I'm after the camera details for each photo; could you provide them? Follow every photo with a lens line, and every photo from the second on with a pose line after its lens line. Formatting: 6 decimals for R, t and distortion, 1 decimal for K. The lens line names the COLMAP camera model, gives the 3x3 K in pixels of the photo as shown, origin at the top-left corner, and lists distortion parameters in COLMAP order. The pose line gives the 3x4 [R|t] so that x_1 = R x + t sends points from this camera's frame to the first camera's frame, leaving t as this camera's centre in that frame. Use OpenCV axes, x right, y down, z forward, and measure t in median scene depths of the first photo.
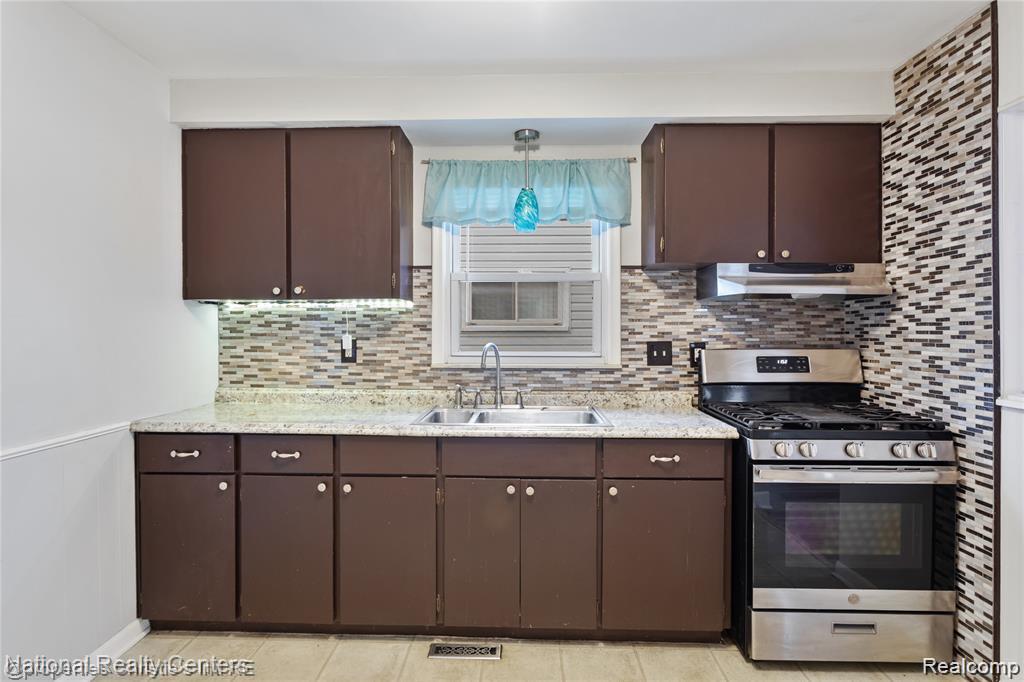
lens RADIAL K [[541.2, 0, 511.7], [0, 541.2, 338.6], [0, 0, 1]] dist [-0.001677, 0.000679]
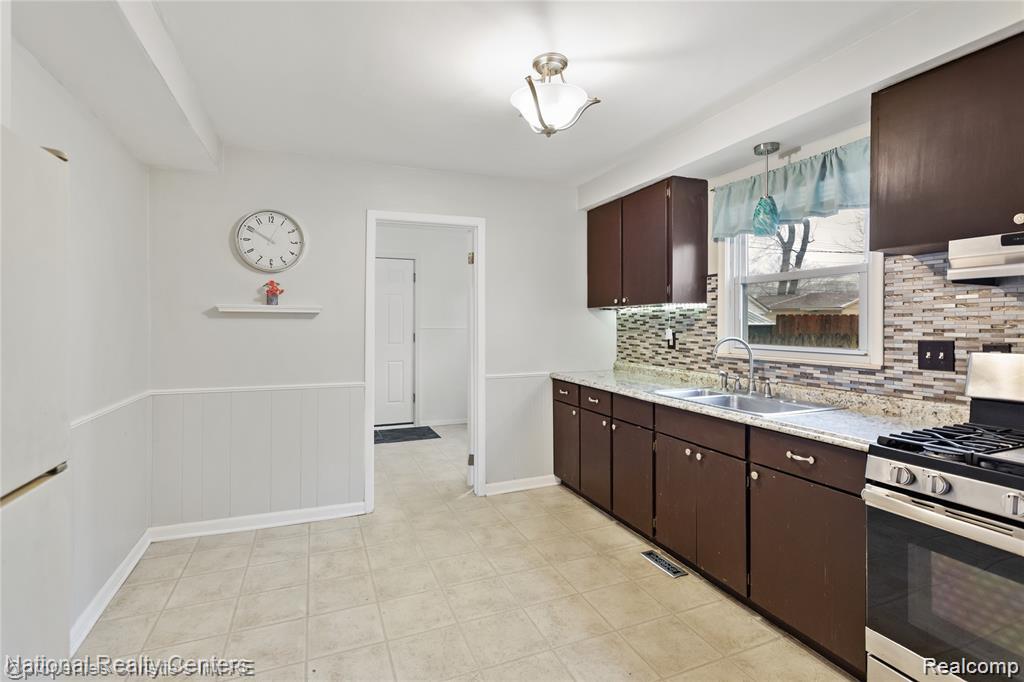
lens RADIAL K [[497.5, 0, 513.7], [0, 497.5, 336.2], [0, 0, 1]] dist [0.036379, 0.000184]
pose [[0.406778, 0.022023, -0.913261, 0.707930], [-0.010772, 0.999755, 0.019311, -0.009188], [0.913463, 0.001982, 0.406916, 0.113200]]
